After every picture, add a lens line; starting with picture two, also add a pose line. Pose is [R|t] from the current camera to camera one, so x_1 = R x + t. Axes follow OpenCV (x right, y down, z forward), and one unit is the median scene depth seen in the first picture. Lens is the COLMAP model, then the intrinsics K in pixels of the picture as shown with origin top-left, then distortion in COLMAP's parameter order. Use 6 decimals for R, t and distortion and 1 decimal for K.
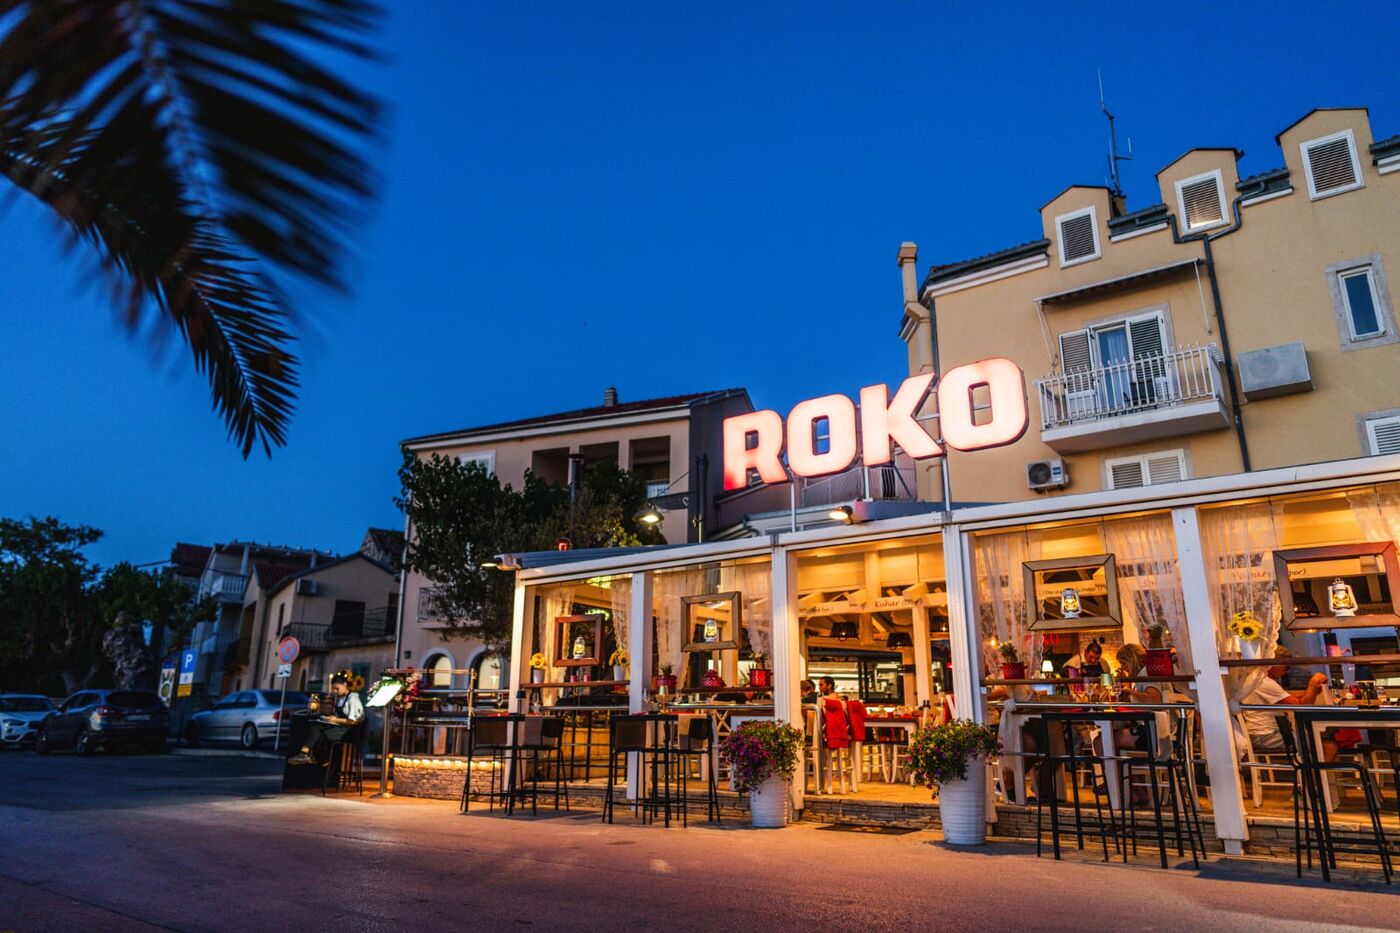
lens RADIAL K [[911.3, 0, 700.0], [0, 911.3, 466.5], [0, 0, 1]] dist [-0.003672, -0.001254]
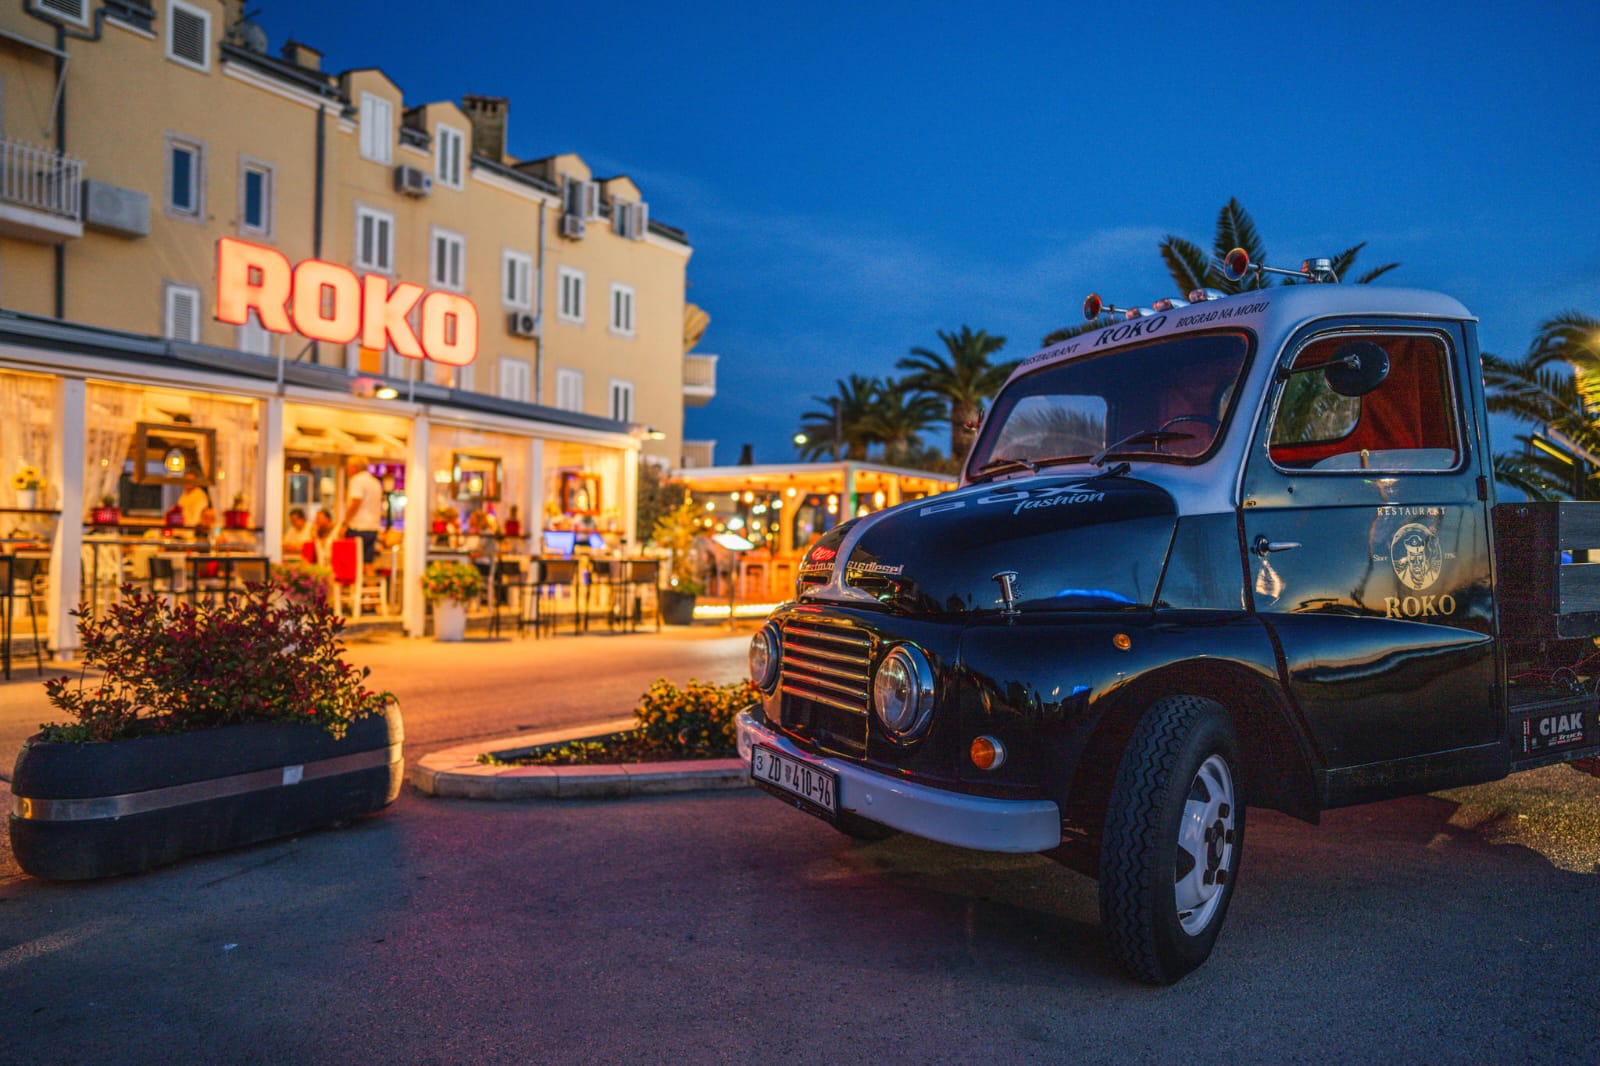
lens RADIAL K [[1041.5, 0, 800.0], [0, 1041.5, 533.0], [0, 0, 1]] dist [-0.003672, -0.001254]
pose [[-0.021822, 0.018031, 0.999599, -1.056067], [-0.284360, 0.958430, -0.023496, 0.093158], [-0.958469, -0.284758, -0.015788, 0.394292]]
